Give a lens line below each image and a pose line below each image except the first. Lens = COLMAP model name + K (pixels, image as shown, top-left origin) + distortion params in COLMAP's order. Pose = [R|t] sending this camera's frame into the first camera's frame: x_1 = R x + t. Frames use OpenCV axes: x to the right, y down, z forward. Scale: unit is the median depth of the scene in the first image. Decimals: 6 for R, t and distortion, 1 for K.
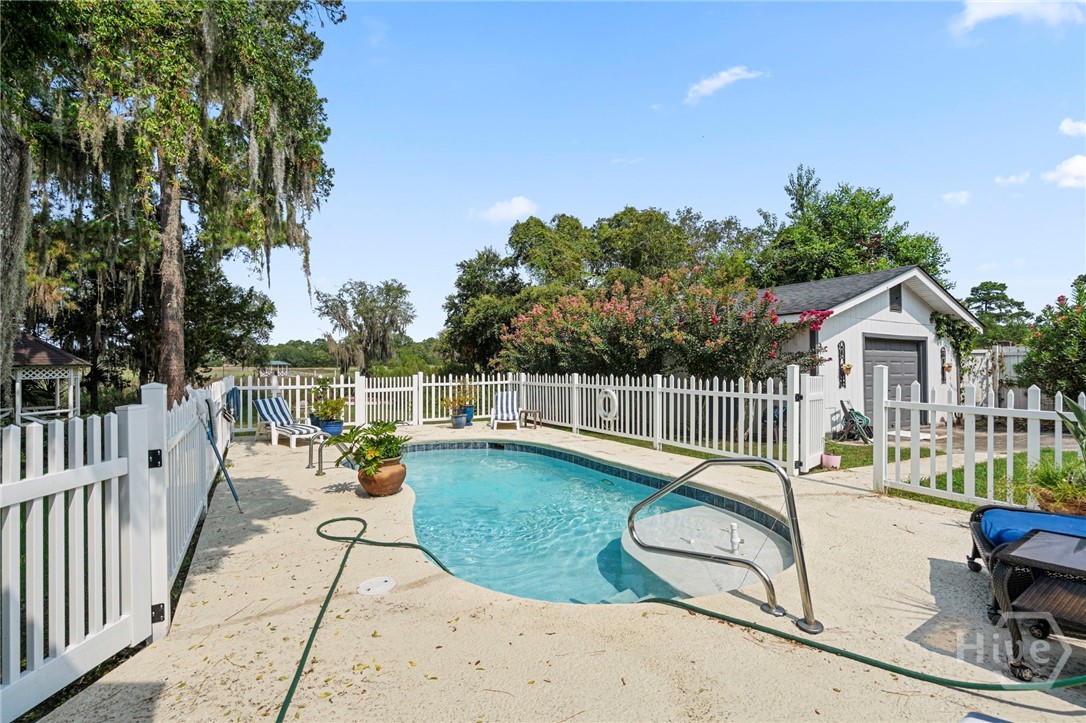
lens RADIAL K [[509.4, 0, 543.2], [0, 509.4, 357.9], [0, 0, 1]] dist [0.001166, 0.001066]
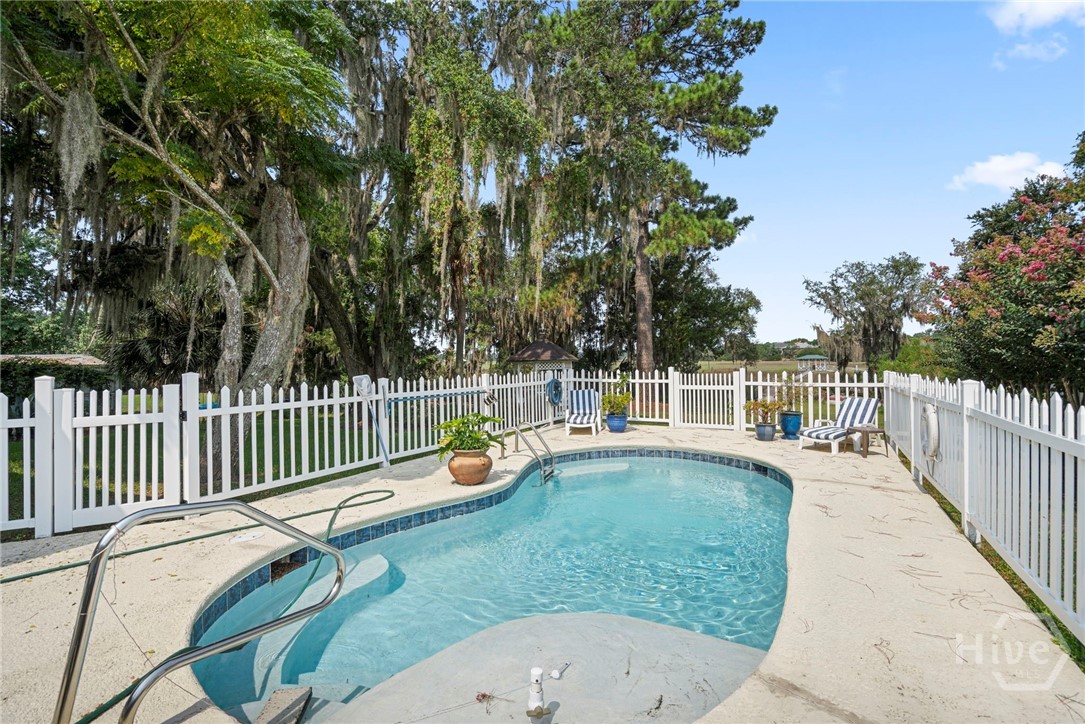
lens RADIAL K [[519.1, 0, 541.6], [0, 519.1, 345.4], [0, 0, 1]] dist [0.000679, 0.000334]
pose [[0.473531, -0.022912, -0.880479, 0.157114], [0.009202, 0.999736, -0.021067, 0.002202], [0.880729, 0.001874, 0.473616, 0.131087]]
